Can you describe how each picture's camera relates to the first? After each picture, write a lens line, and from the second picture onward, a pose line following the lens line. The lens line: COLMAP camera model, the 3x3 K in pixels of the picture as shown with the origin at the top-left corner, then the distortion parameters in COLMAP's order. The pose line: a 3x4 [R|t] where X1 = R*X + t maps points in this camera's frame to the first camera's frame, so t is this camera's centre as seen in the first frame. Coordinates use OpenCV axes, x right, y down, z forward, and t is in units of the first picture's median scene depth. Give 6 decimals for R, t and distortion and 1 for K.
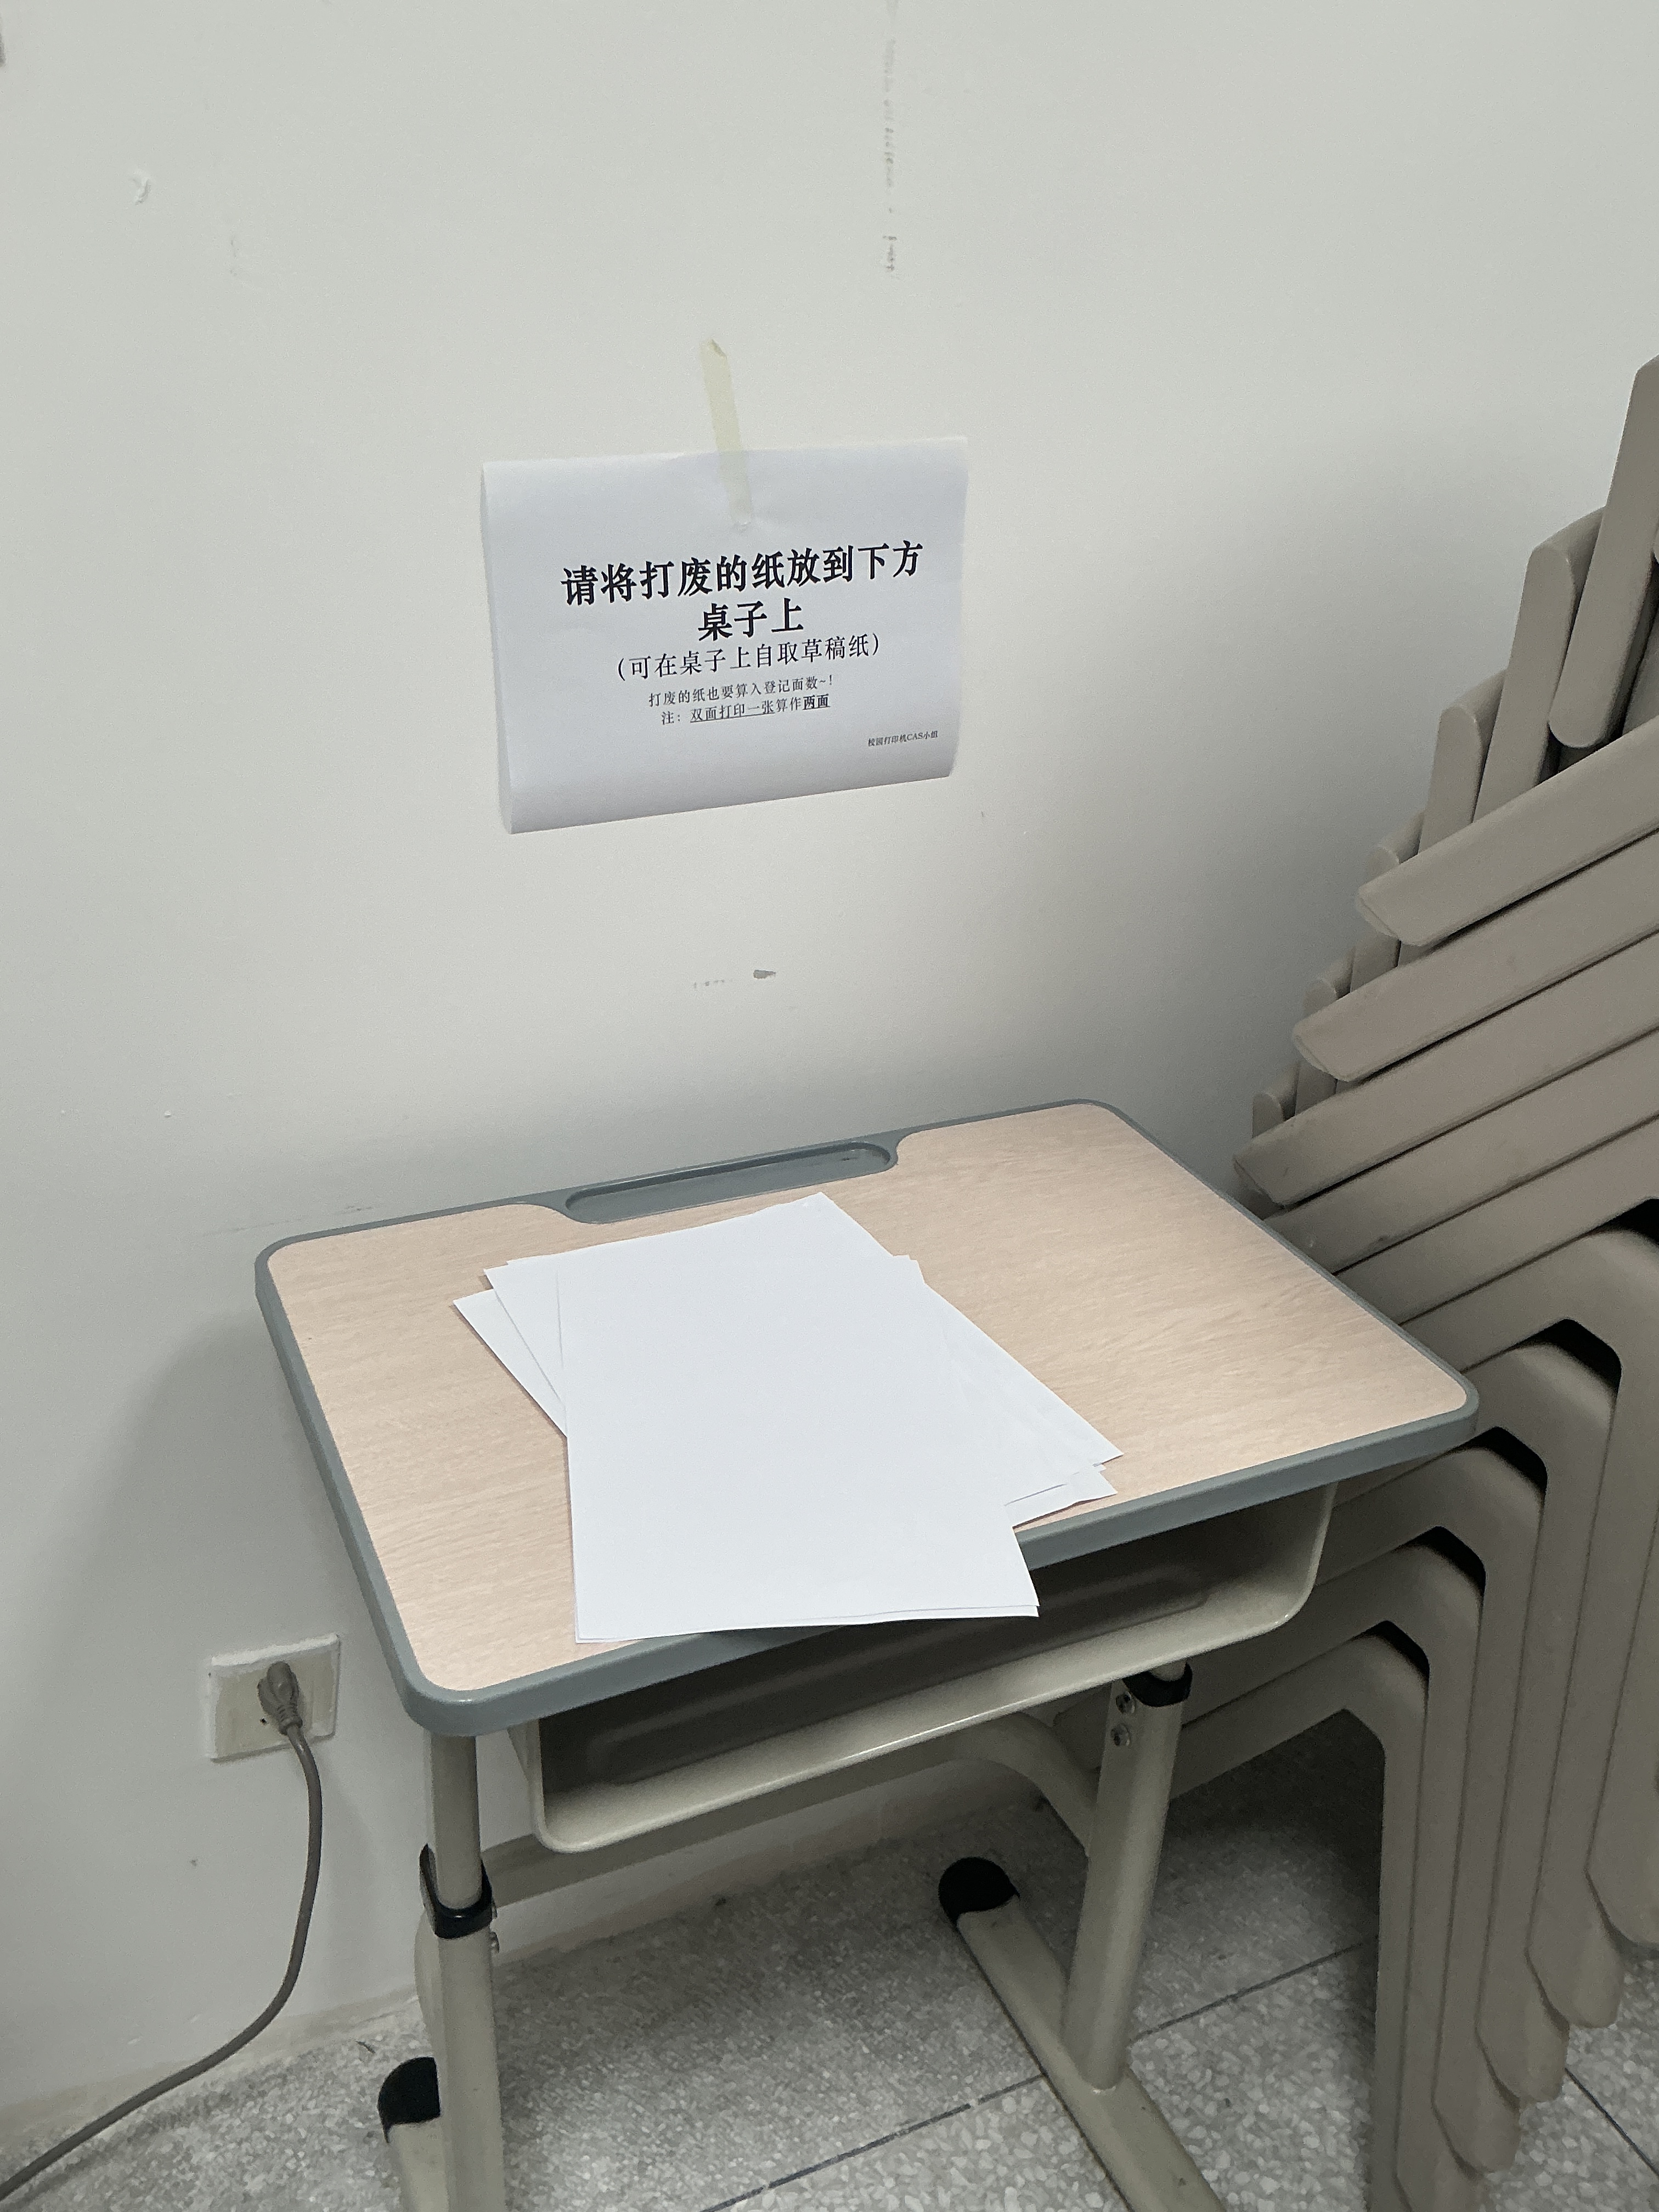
lens RADIAL K [[1788.4, 0, 829.5], [0, 1788.4, 1106.0], [0, 0, 1]] dist [0.115738, -0.244861]
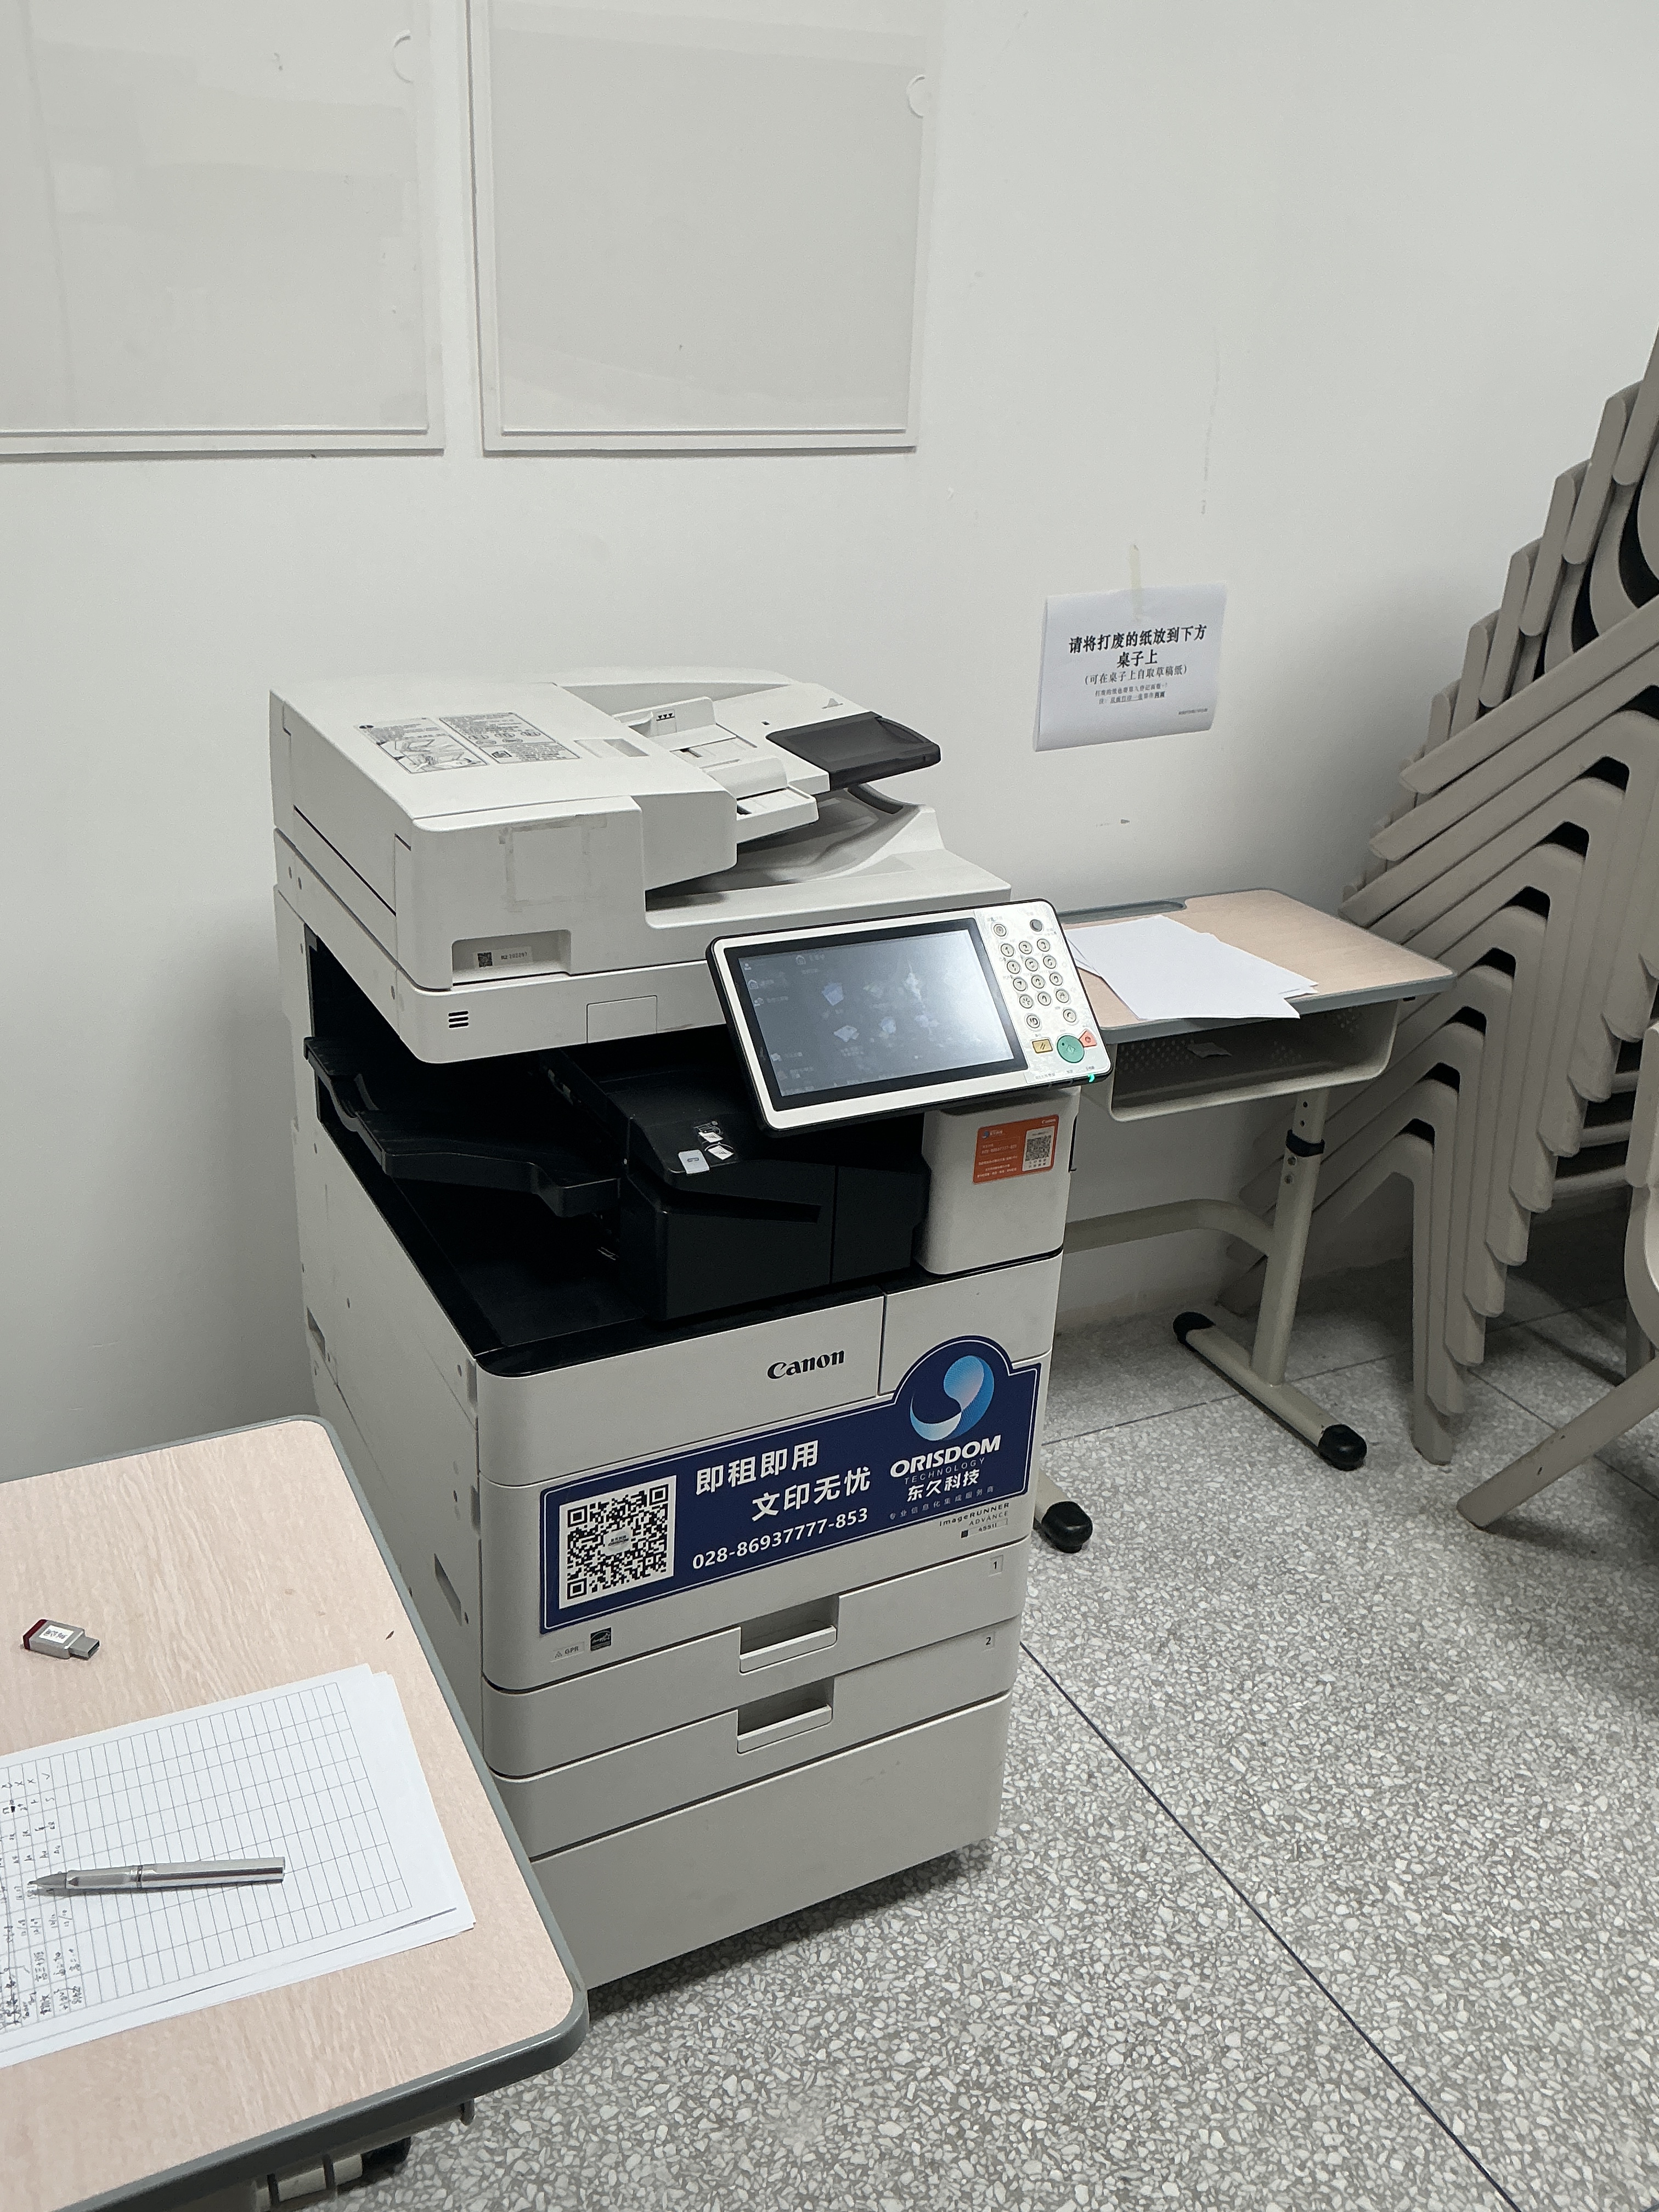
lens RADIAL K [[1813.8, 0, 829.5], [0, 1813.8, 1106.0], [0, 0, 1]] dist [0.092039, -0.001761]
pose [[0.999398, -0.010922, 0.032928, -0.516008], [0.012286, 0.999063, -0.041496, 0.393541], [-0.032444, 0.041875, 0.998596, -1.299202]]
